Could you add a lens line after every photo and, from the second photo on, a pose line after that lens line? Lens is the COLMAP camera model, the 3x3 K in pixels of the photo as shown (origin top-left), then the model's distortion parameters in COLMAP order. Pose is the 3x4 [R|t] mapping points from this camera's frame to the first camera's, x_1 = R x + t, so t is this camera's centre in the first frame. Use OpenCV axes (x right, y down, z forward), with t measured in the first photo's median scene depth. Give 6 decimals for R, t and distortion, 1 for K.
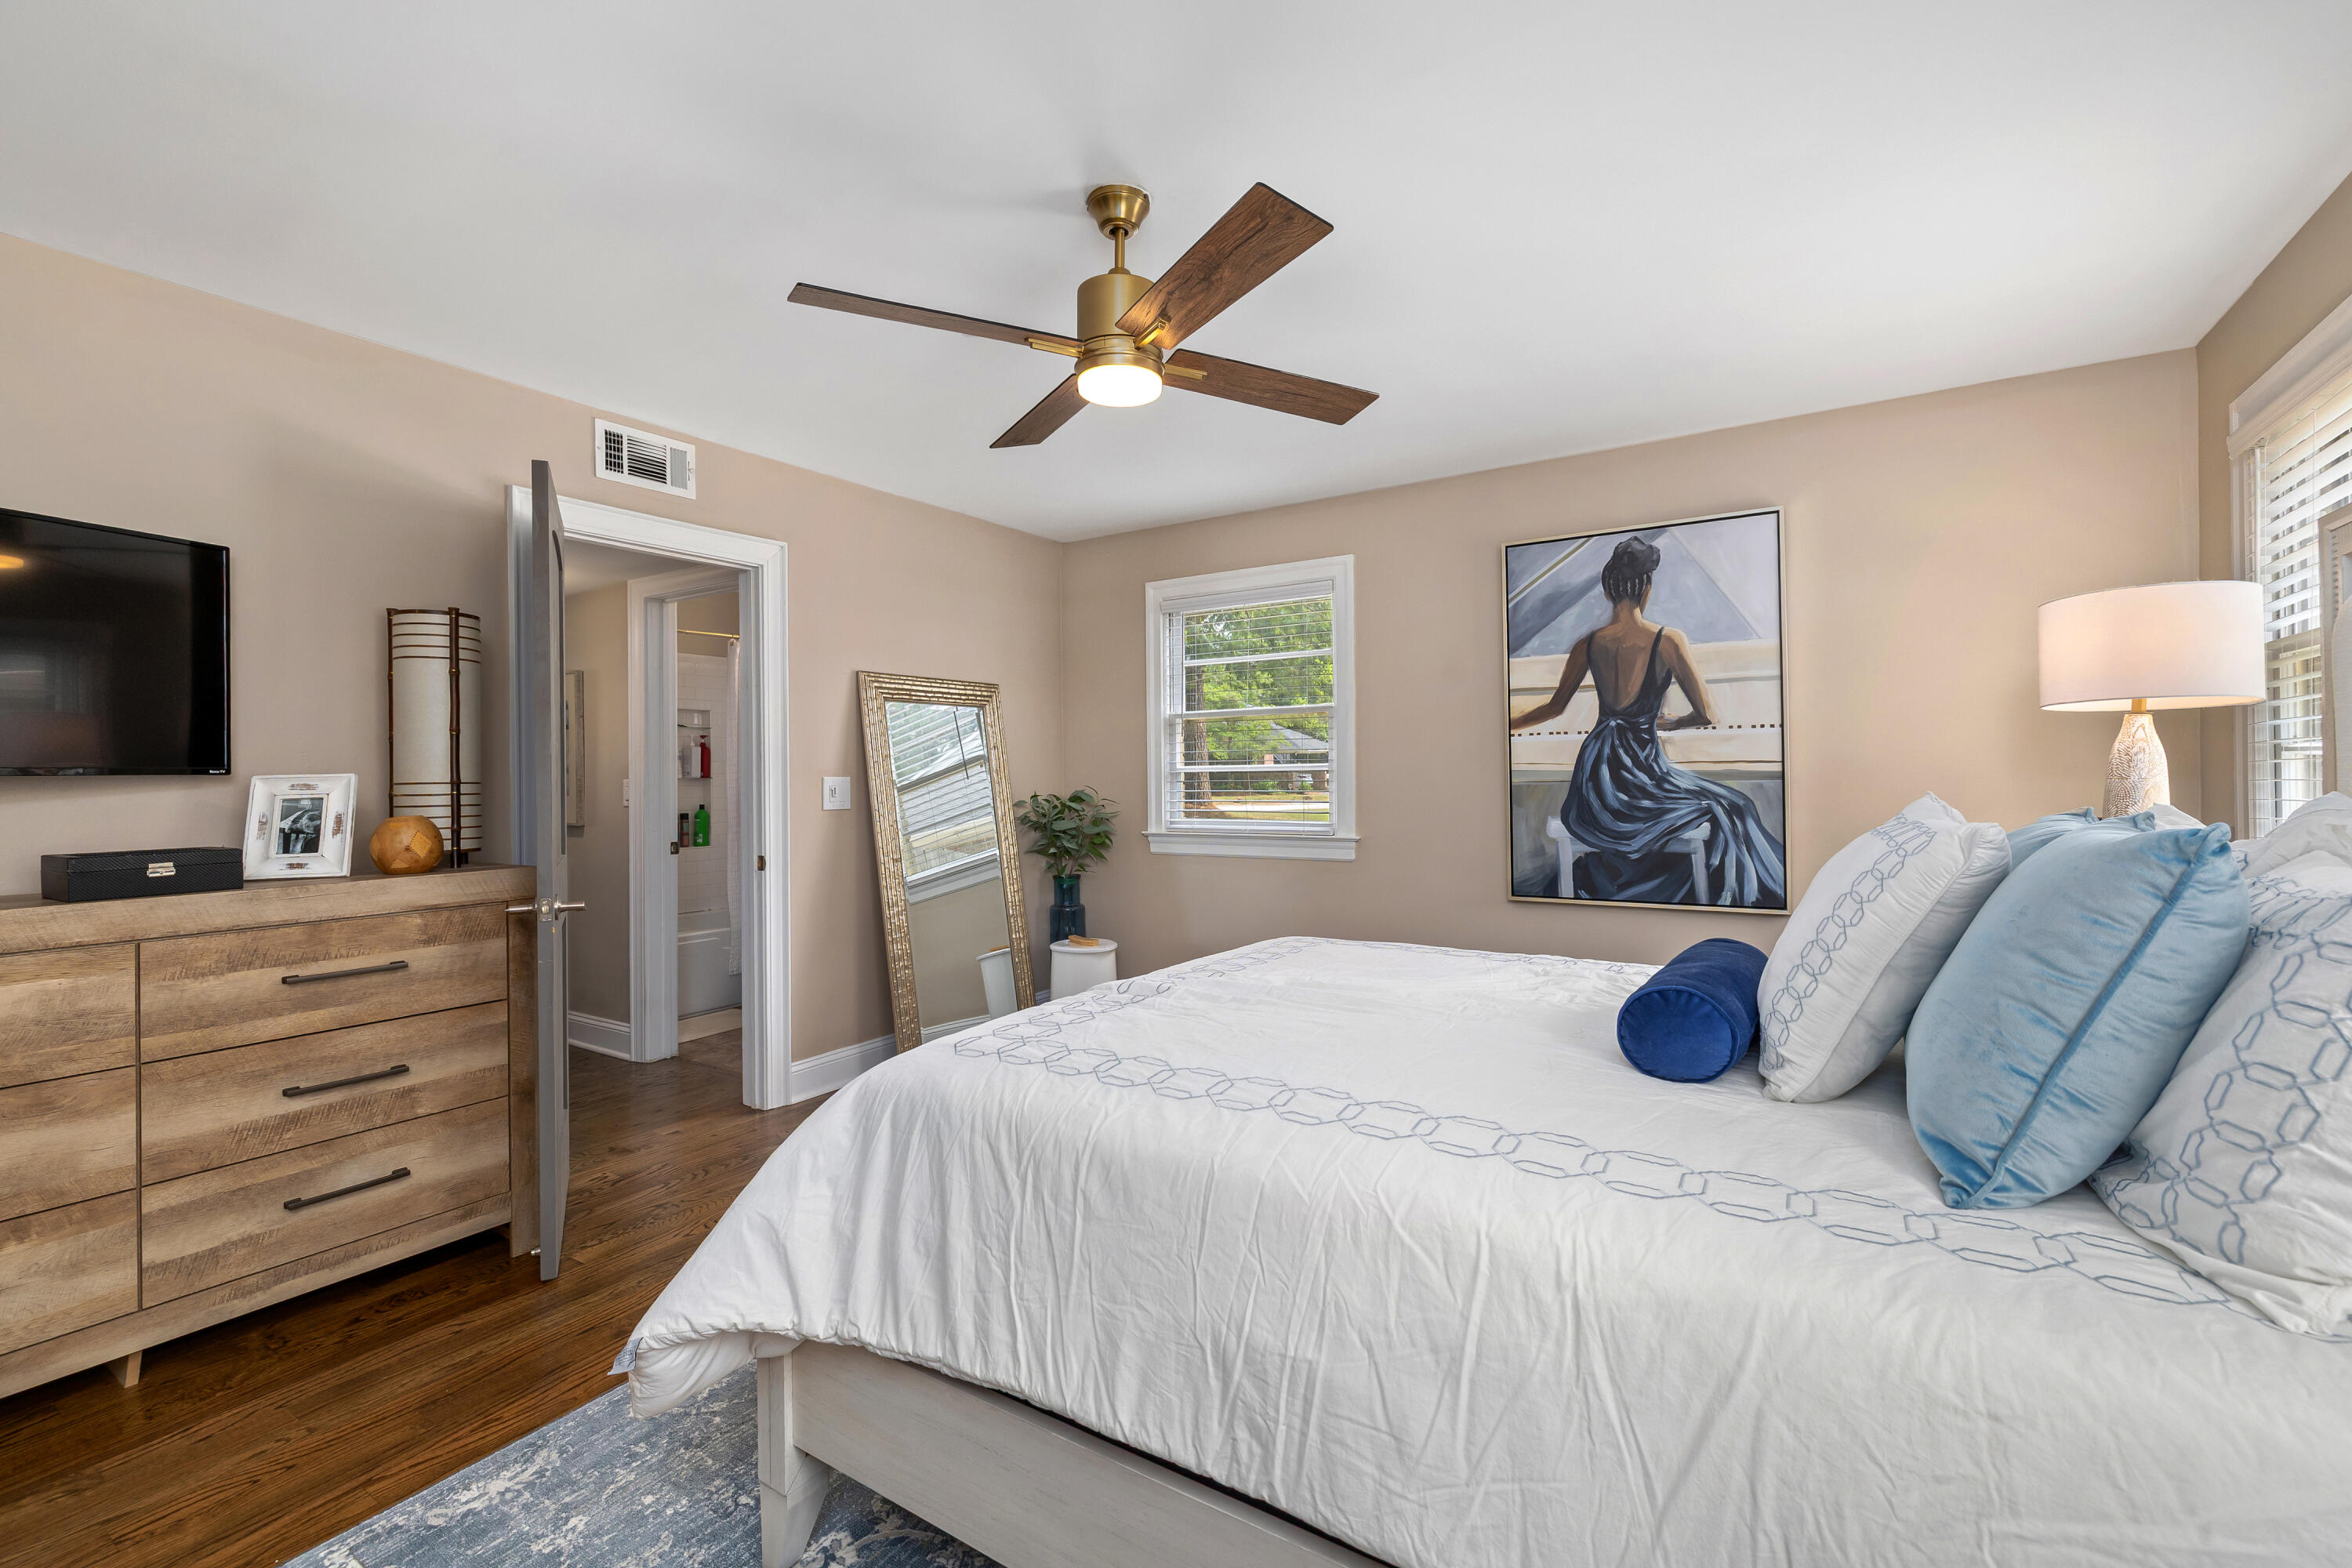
lens RADIAL K [[1007.2, 0, 1170.4], [0, 1007.2, 774.8], [0, 0, 1]] dist [0.002214, 0.000104]
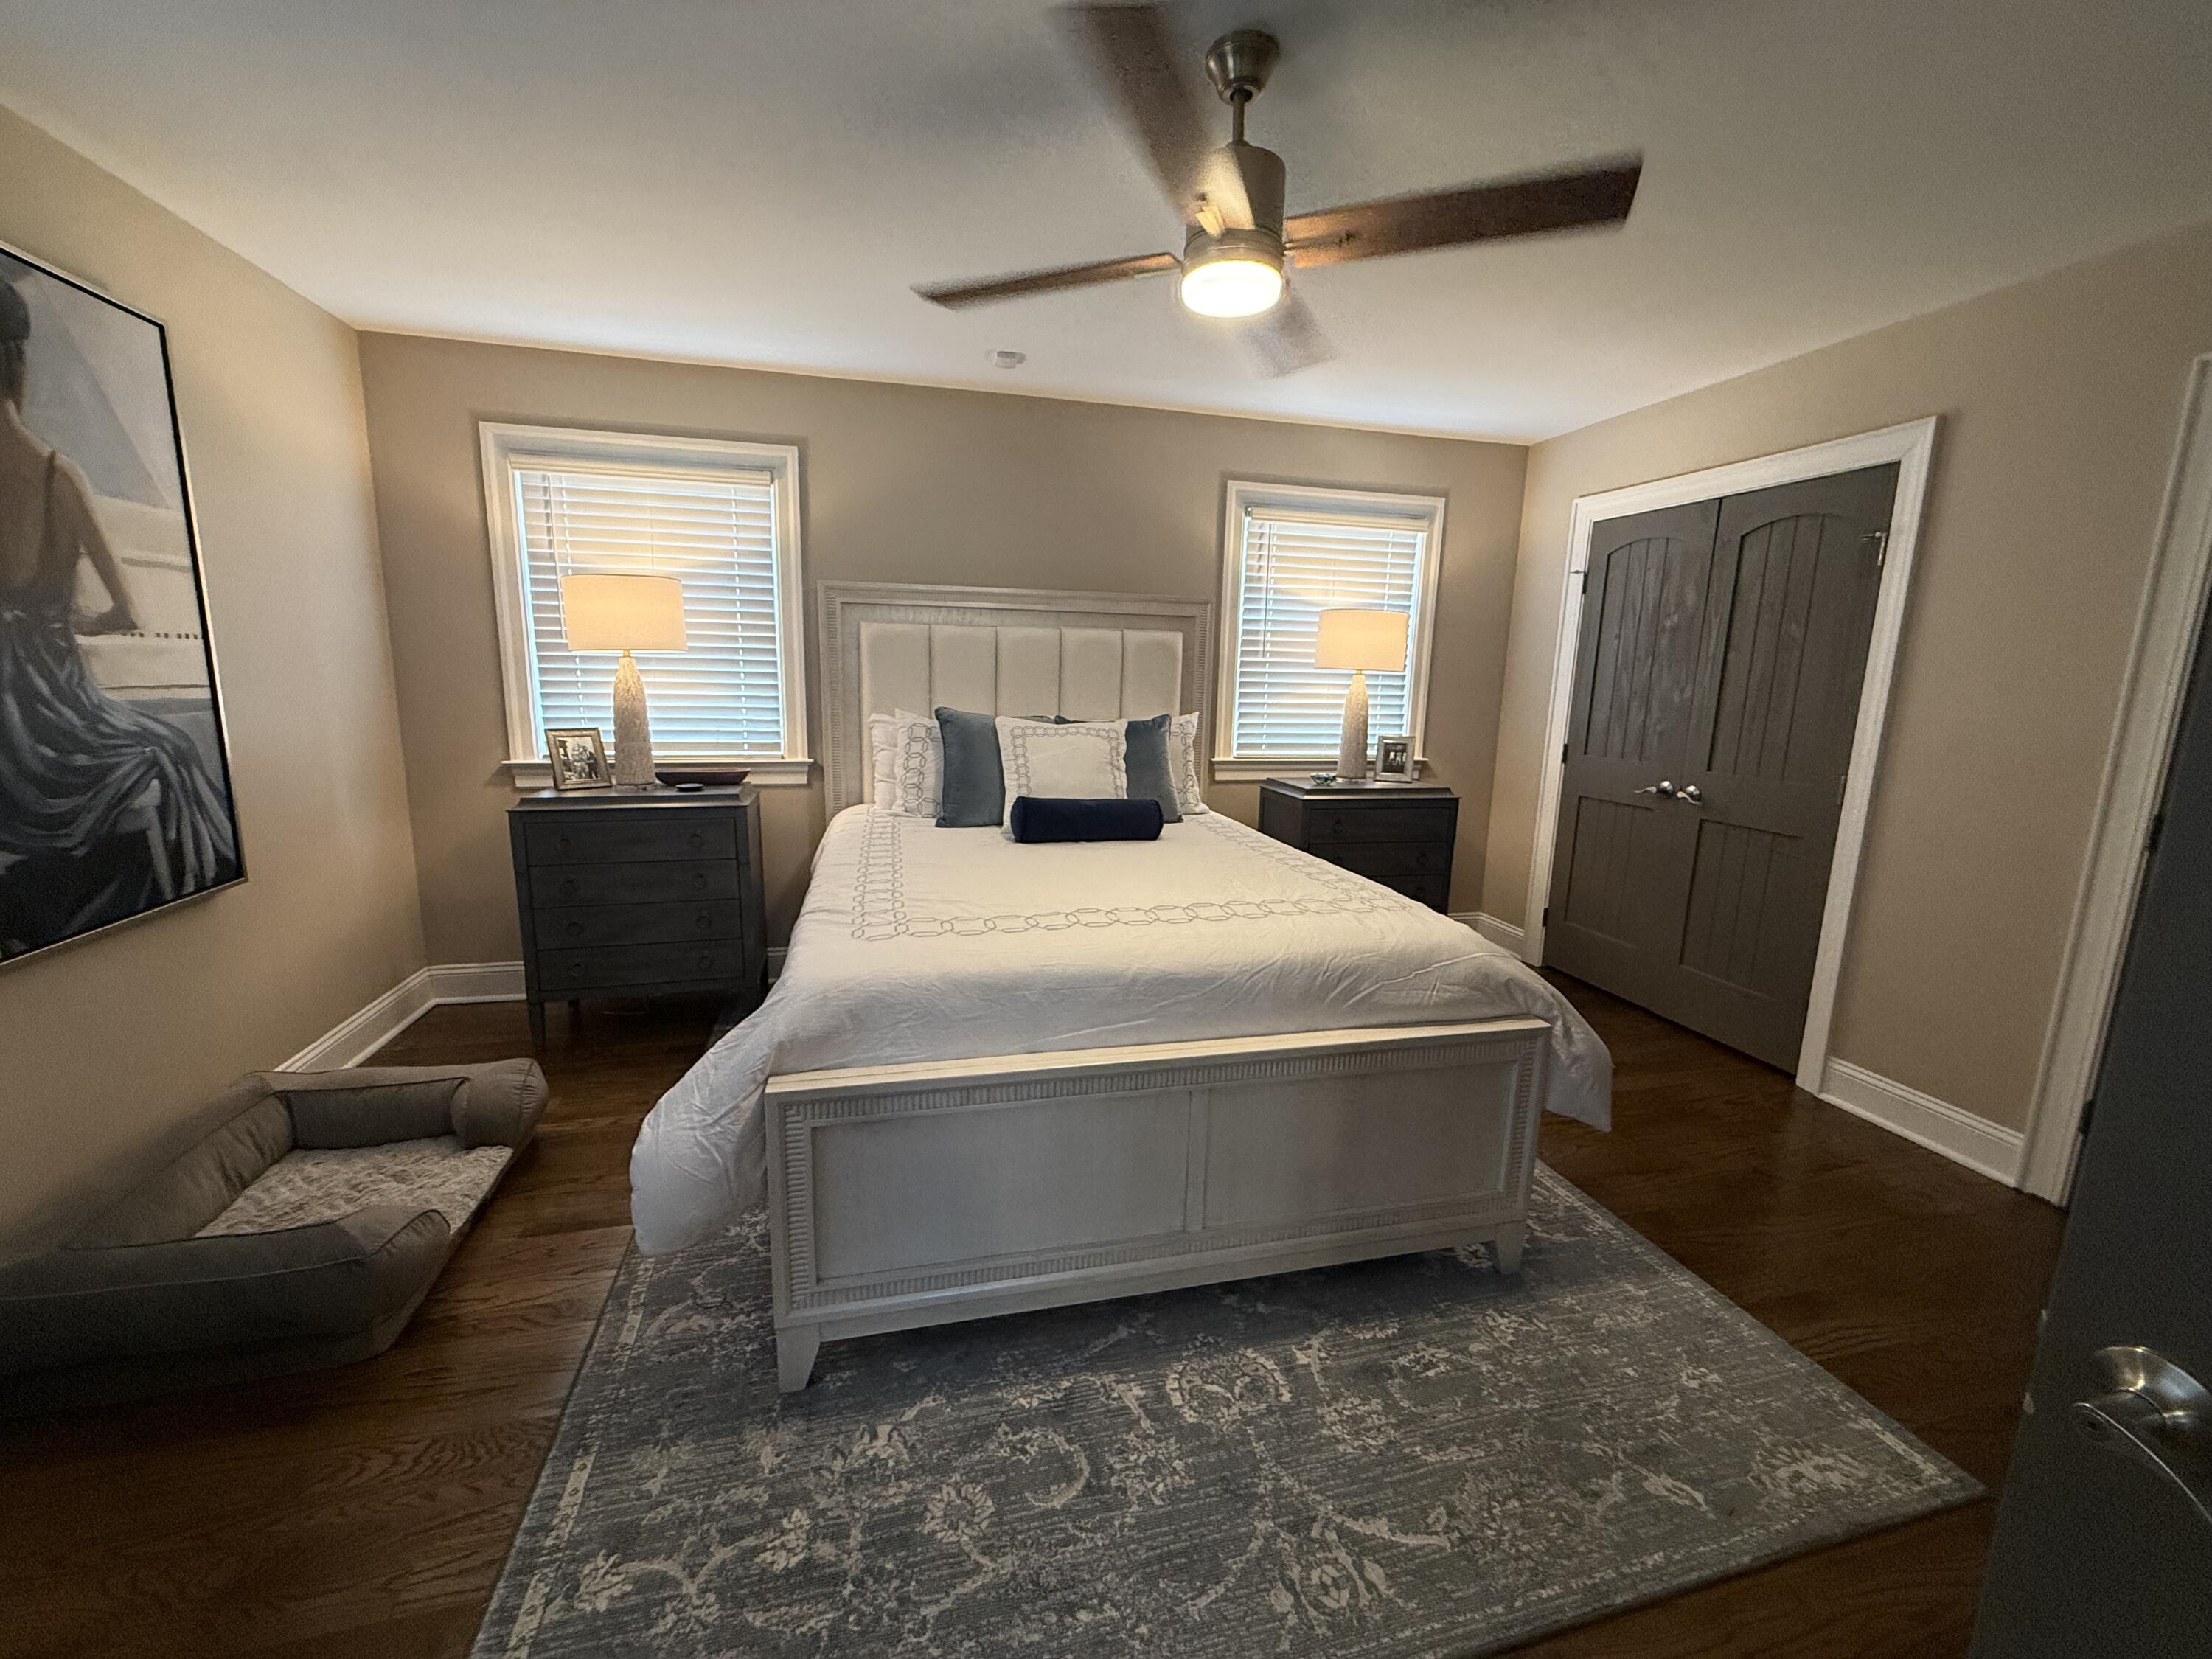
lens RADIAL K [[884.8, 0, 1101.1], [0, 884.8, 830.0], [0, 0, 1]] dist [0.000155, -0.001055]
pose [[-0.727088, -0.130749, 0.673979, -0.319760], [-0.017929, 0.984979, 0.171740, -0.031143], [-0.686310, 0.112786, -0.718511, 0.987995]]
